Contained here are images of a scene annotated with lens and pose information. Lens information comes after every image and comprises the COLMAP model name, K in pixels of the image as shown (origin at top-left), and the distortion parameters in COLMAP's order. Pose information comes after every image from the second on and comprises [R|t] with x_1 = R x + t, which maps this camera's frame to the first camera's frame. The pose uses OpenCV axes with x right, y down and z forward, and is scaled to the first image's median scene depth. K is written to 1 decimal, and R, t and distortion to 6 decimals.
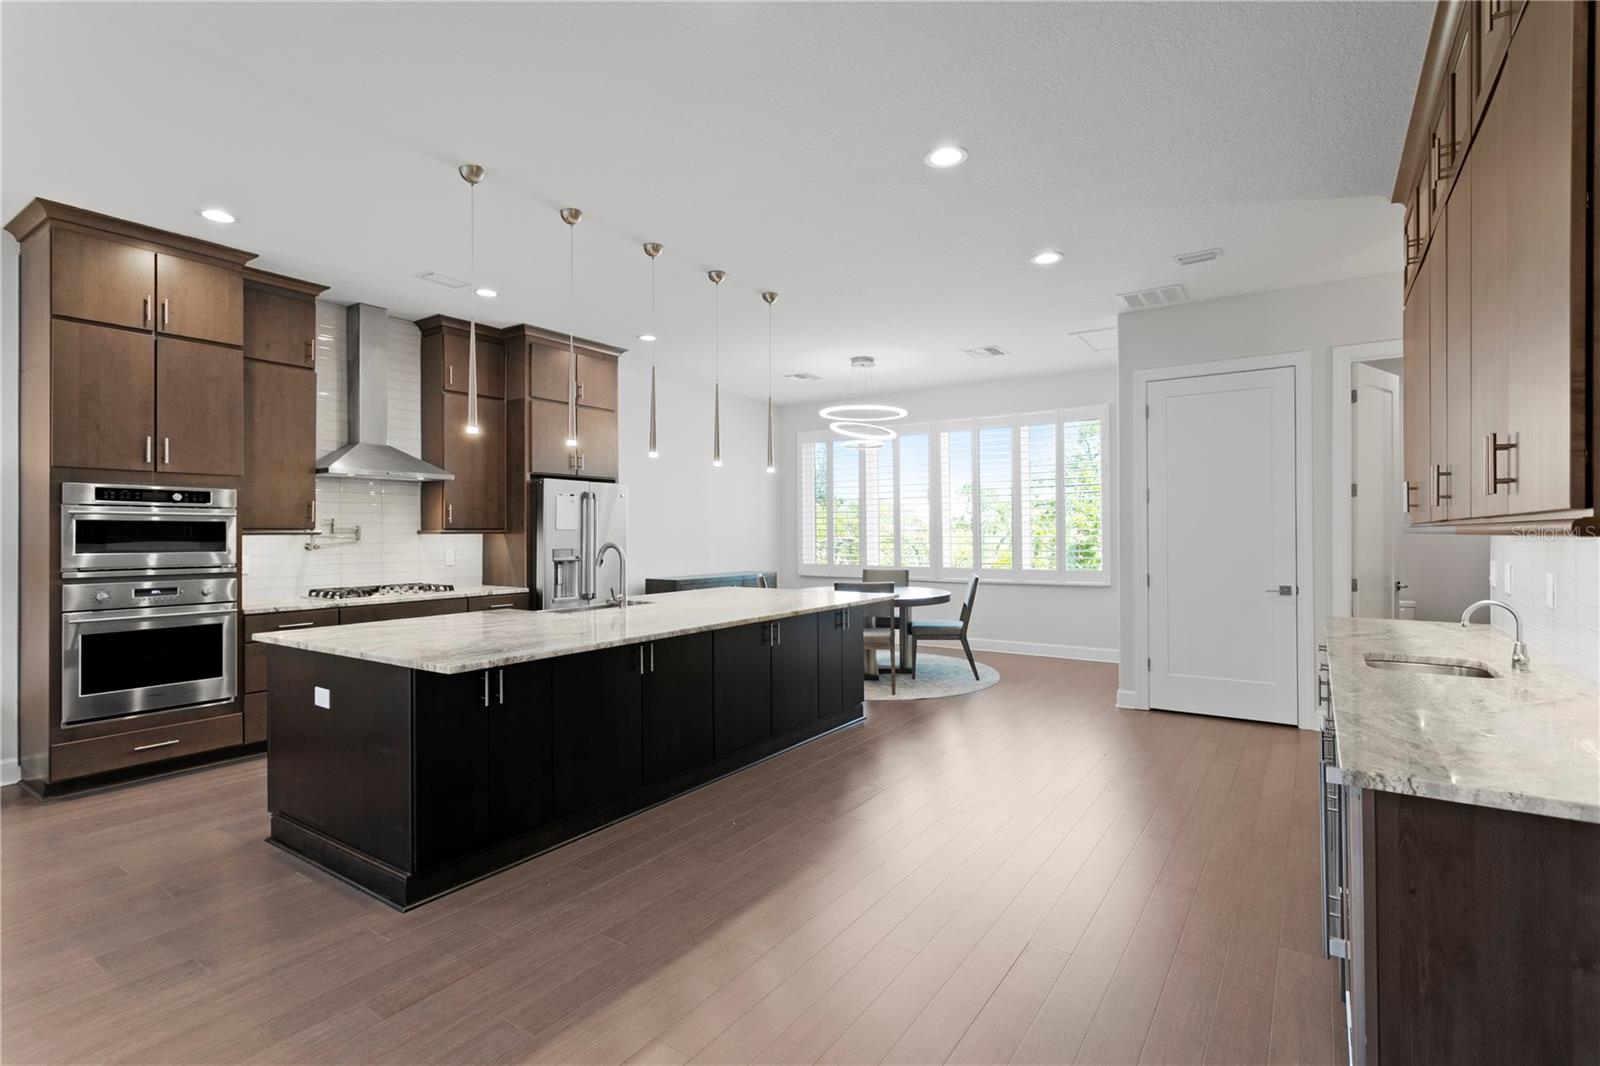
lens RADIAL K [[766.8, 0, 775.4], [0, 766.8, 528.3], [0, 0, 1]] dist [0.004034, 0.001356]
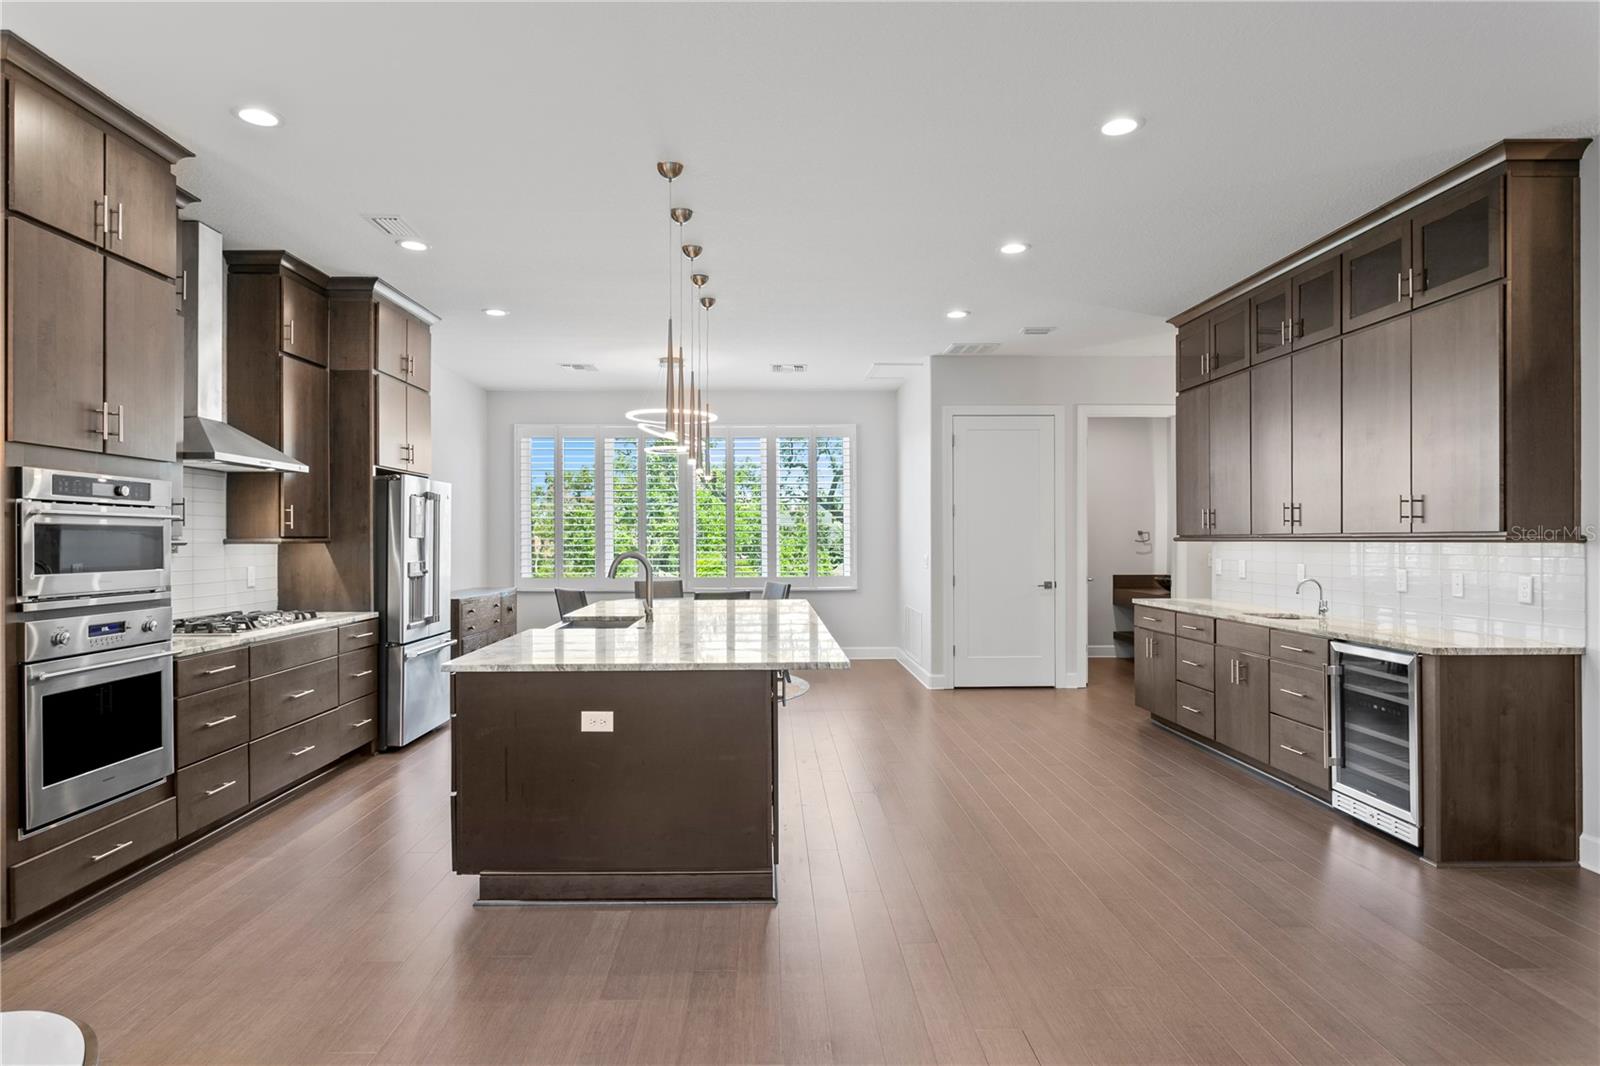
lens RADIAL K [[922.1, 0, 777.8], [0, 922.1, 536.1], [0, 0, 1]] dist [-0.002886, 0.003570]
pose [[0.810731, 0.002397, 0.585413, -0.643930], [-0.002581, 0.999997, -0.000520, -0.001073], [-0.585413, -0.001089, 0.810735, -0.012443]]
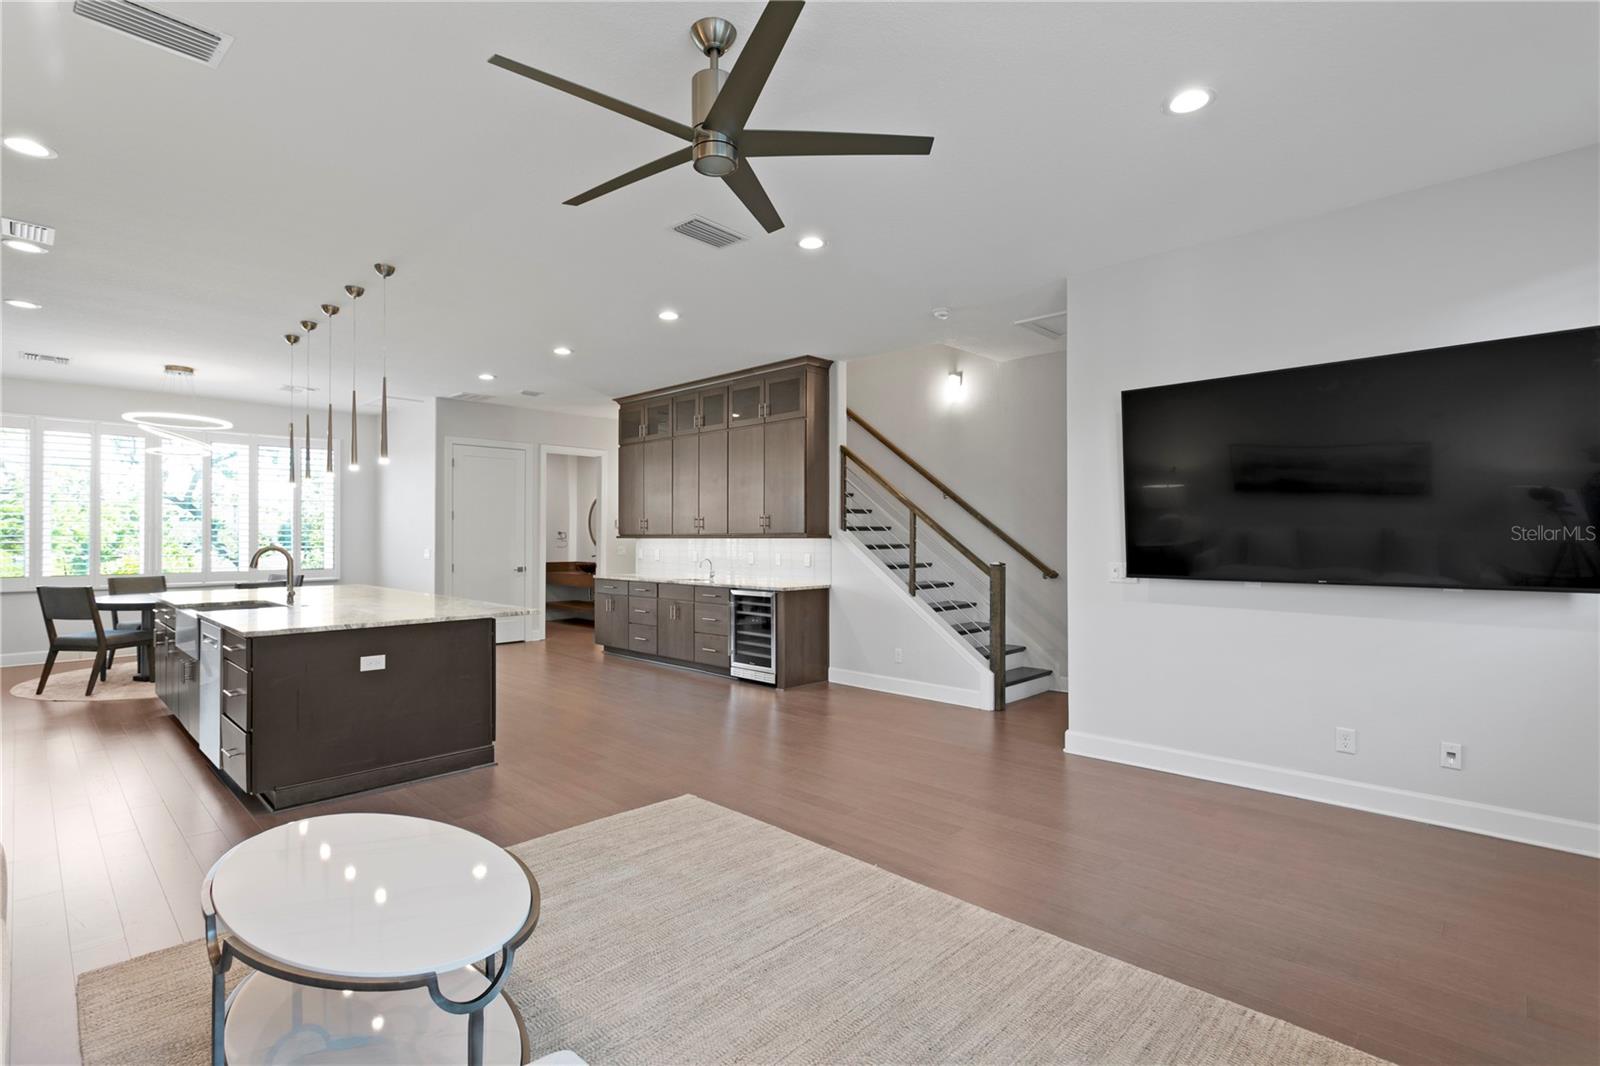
lens RADIAL K [[766.8, 0, 775.4], [0, 766.8, 528.3], [0, 0, 1]] dist [0.004034, 0.001356]
pose [[0.178901, 0.014505, 0.983760, -1.066464], [-0.004312, 0.999893, -0.013959, 0.003957], [-0.983858, -0.001744, 0.178944, 0.057345]]
